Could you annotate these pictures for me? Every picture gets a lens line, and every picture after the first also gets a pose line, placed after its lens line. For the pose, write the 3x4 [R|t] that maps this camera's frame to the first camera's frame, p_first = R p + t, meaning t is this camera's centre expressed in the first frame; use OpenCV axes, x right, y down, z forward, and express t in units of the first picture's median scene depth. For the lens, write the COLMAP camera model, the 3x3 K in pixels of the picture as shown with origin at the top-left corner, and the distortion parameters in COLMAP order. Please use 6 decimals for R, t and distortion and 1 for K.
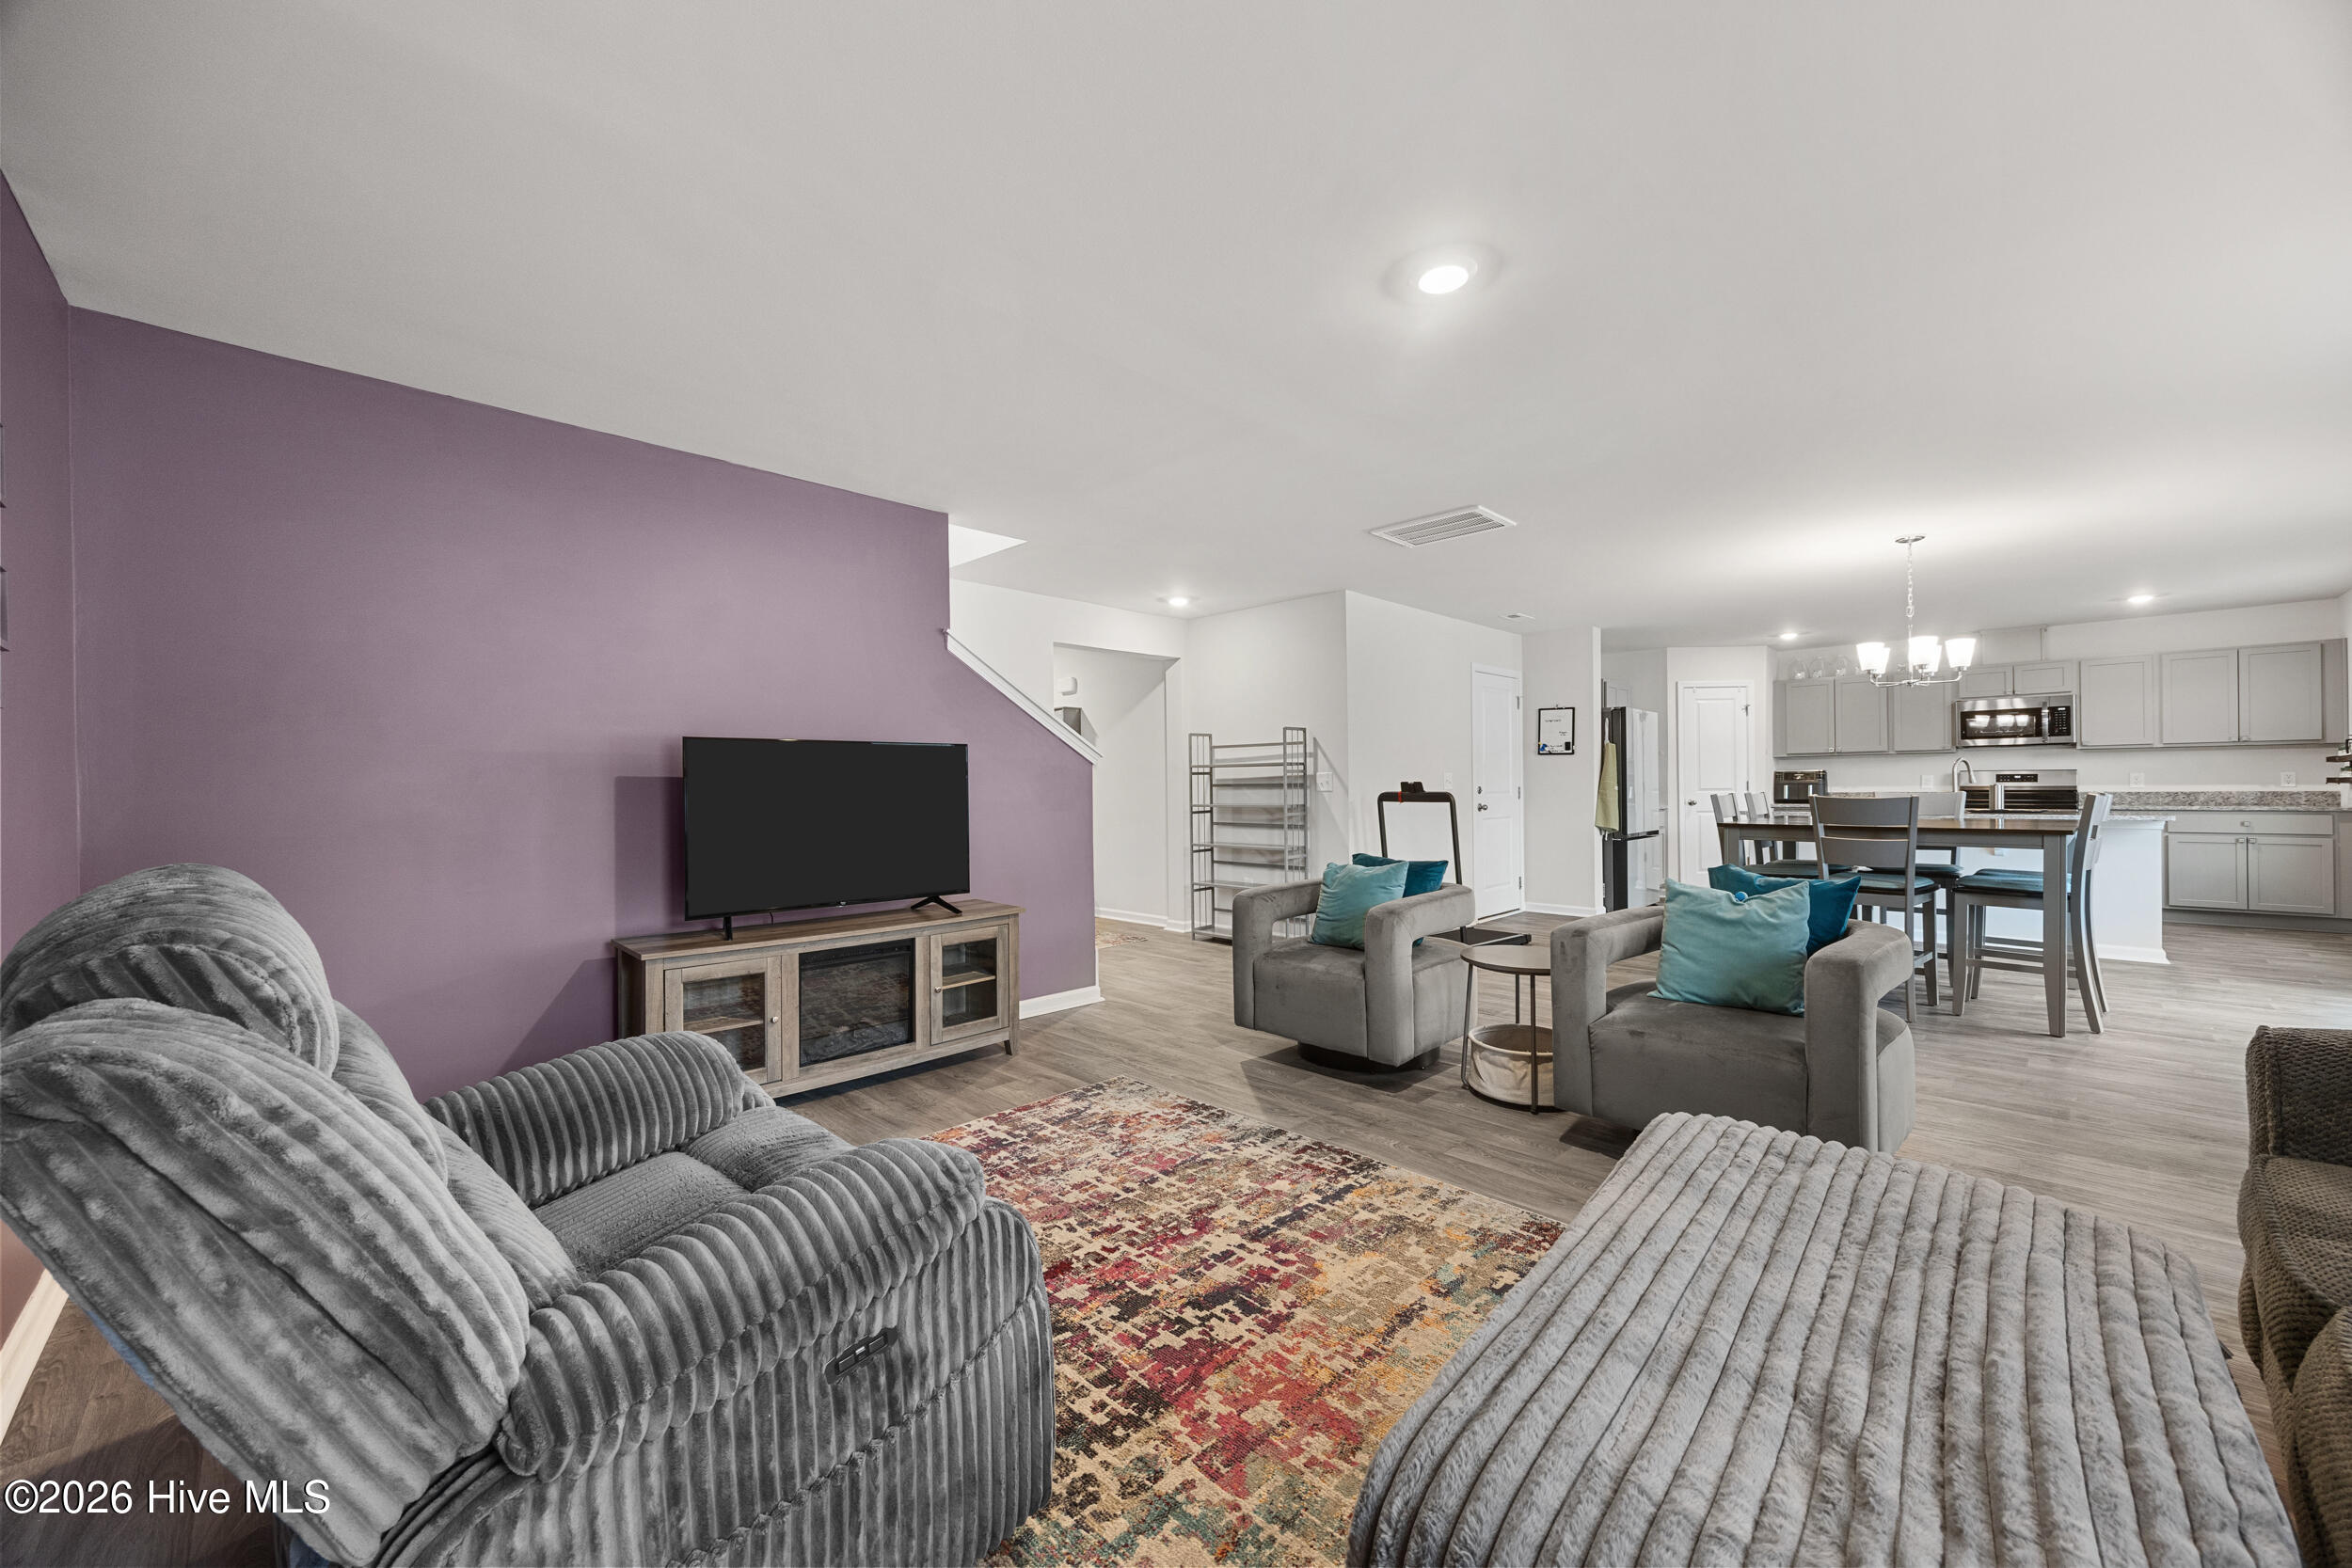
lens RADIAL K [[900.0, 0, 1176.0], [0, 900.0, 784.0], [0, 0, 1]] dist [-0.001135, -0.000227]
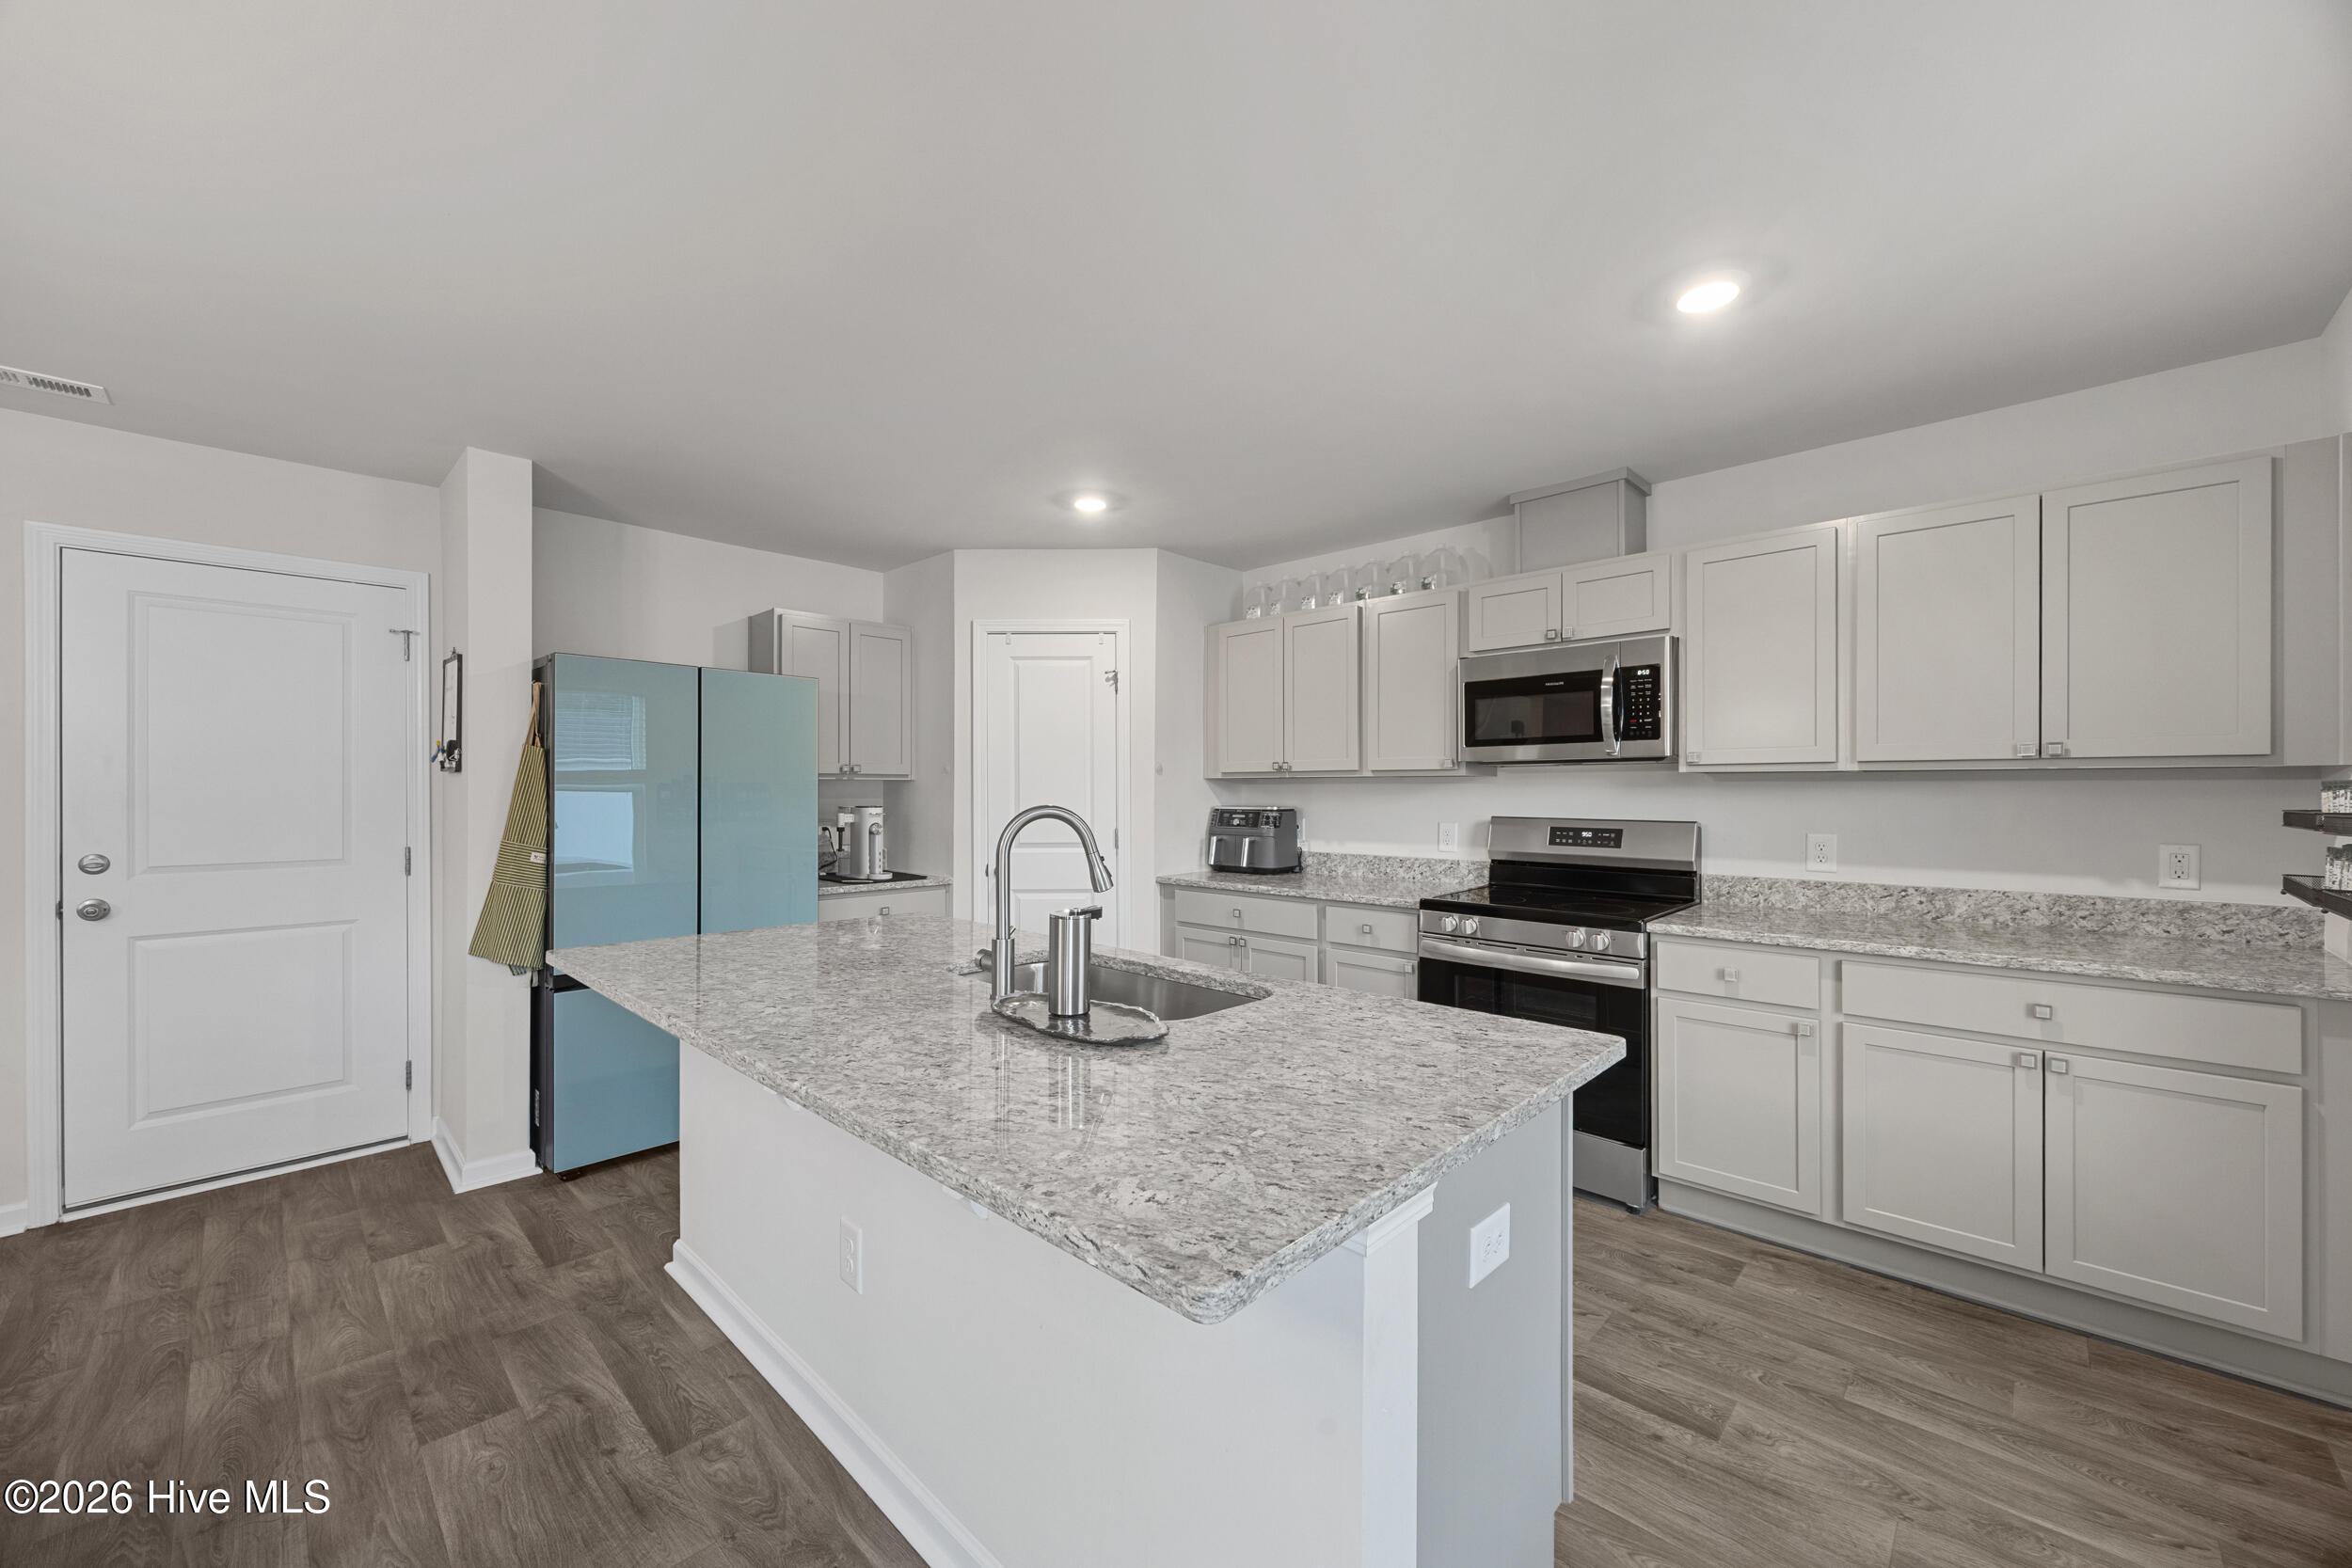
lens RADIAL K [[900.0, 0, 1176.0], [0, 900.0, 784.0], [0, 0, 1]] dist [-0.001135, -0.000227]
pose [[0.999814, 0.009912, 0.016554, 0.772982], [-0.009888, 0.999950, -0.001512, -0.031169], [-0.016568, 0.001348, 0.999862, 0.602060]]
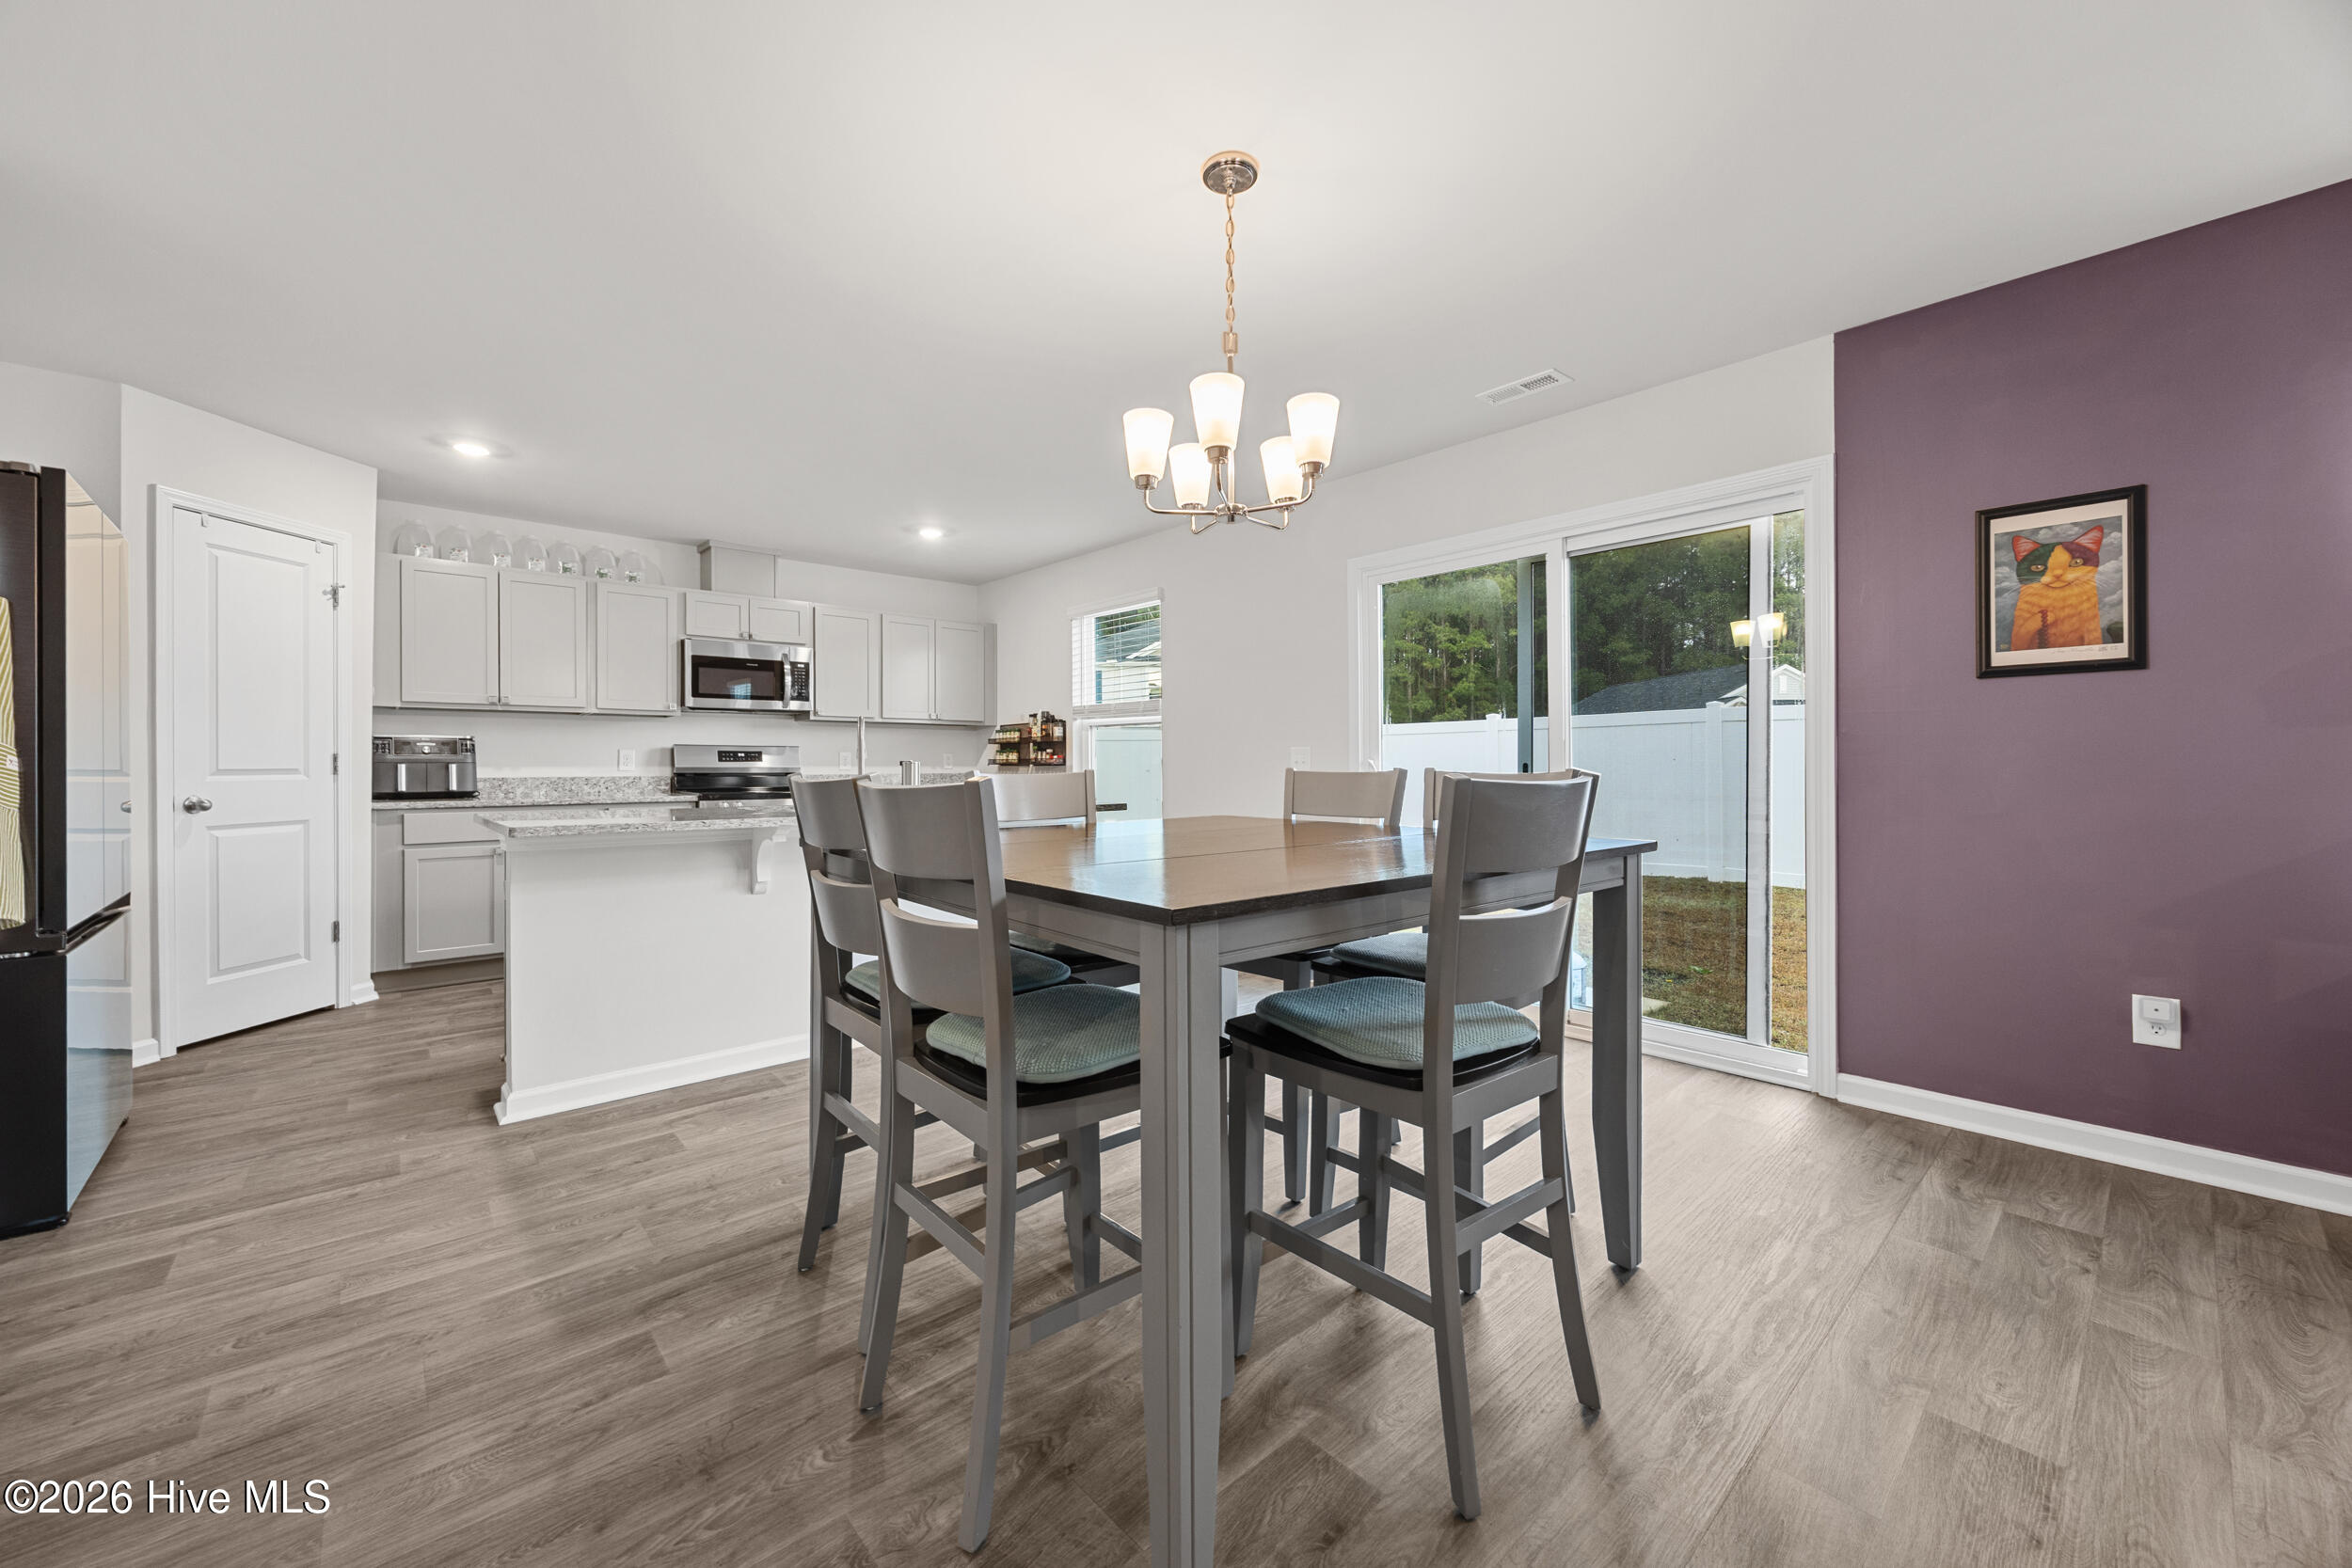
lens RADIAL K [[873.2, 0, 1167.5], [0, 873.2, 767.0], [0, 0, 1]] dist [-0.000221, -0.000015]
pose [[0.049272, 0.007733, 0.998755, 0.254836], [-0.001464, 0.999970, -0.007671, 0.007678], [-0.998784, -0.001084, 0.049282, 0.652223]]
